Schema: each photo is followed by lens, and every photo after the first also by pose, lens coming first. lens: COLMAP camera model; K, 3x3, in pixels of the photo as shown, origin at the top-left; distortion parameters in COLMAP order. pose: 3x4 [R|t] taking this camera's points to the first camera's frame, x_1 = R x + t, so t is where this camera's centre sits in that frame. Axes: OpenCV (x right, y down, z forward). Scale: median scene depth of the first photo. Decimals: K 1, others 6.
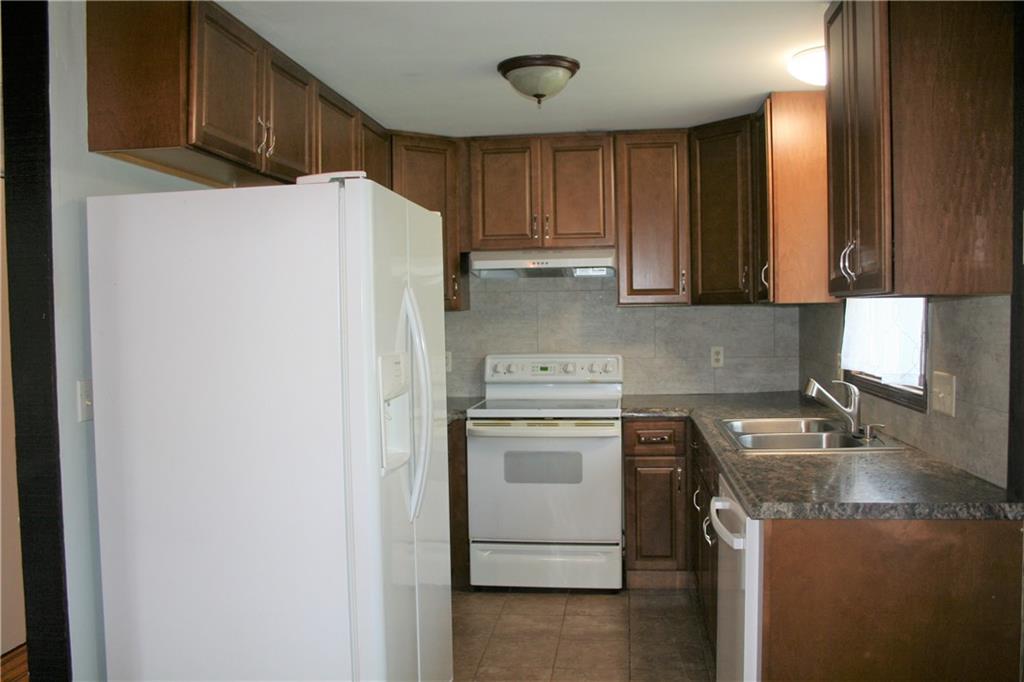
lens RADIAL K [[856.5, 0, 512.9], [0, 856.5, 354.9], [0, 0, 1]] dist [-0.099658, 0.012878]
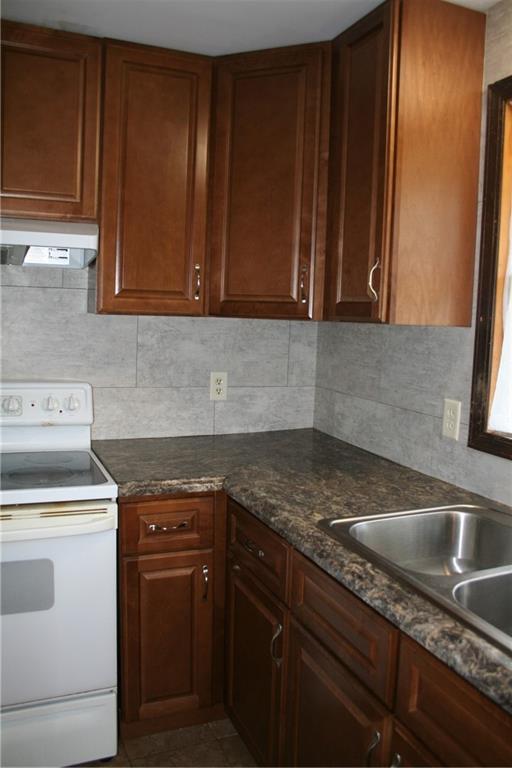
lens RADIAL K [[616.3, 0, 256.8], [0, 616.3, 366.1], [0, 0, 1]] dist [-0.160518, 0.002053]
pose [[0.861197, 0.006139, 0.508234, -0.006163], [-0.021317, 0.999483, 0.024050, -0.030262], [-0.507824, -0.031546, 0.860883, 0.539822]]
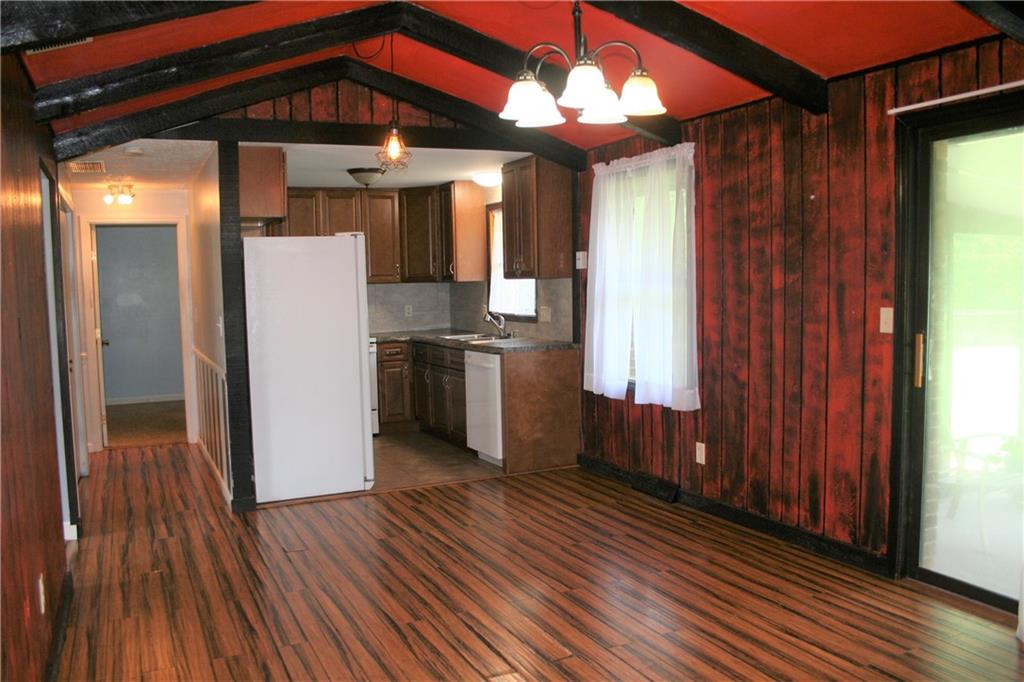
lens RADIAL K [[856.5, 0, 512.9], [0, 856.5, 354.9], [0, 0, 1]] dist [-0.099658, 0.012878]
pose [[0.844279, -0.049334, 0.533629, -0.585057], [0.036113, 0.998728, 0.035197, 0.041882], [-0.534686, -0.010446, 0.844986, -0.713060]]
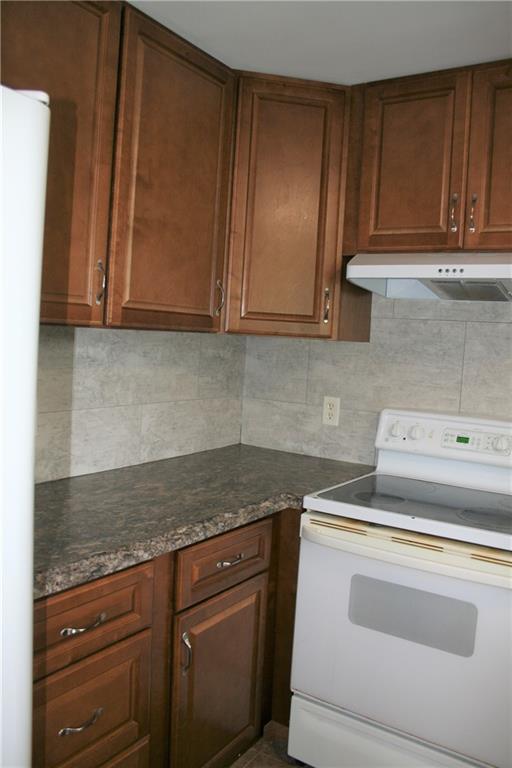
lens RADIAL K [[642.4, 0, 256.0], [0, 642.4, 384.0], [0, 0, 1]] dist [-0.099658, 0.012878]
pose [[0.898014, 0.095137, -0.429557, 0.104538], [-0.088703, 0.995442, 0.035029, -0.030877], [0.430932, 0.006647, 0.902360, 0.525108]]
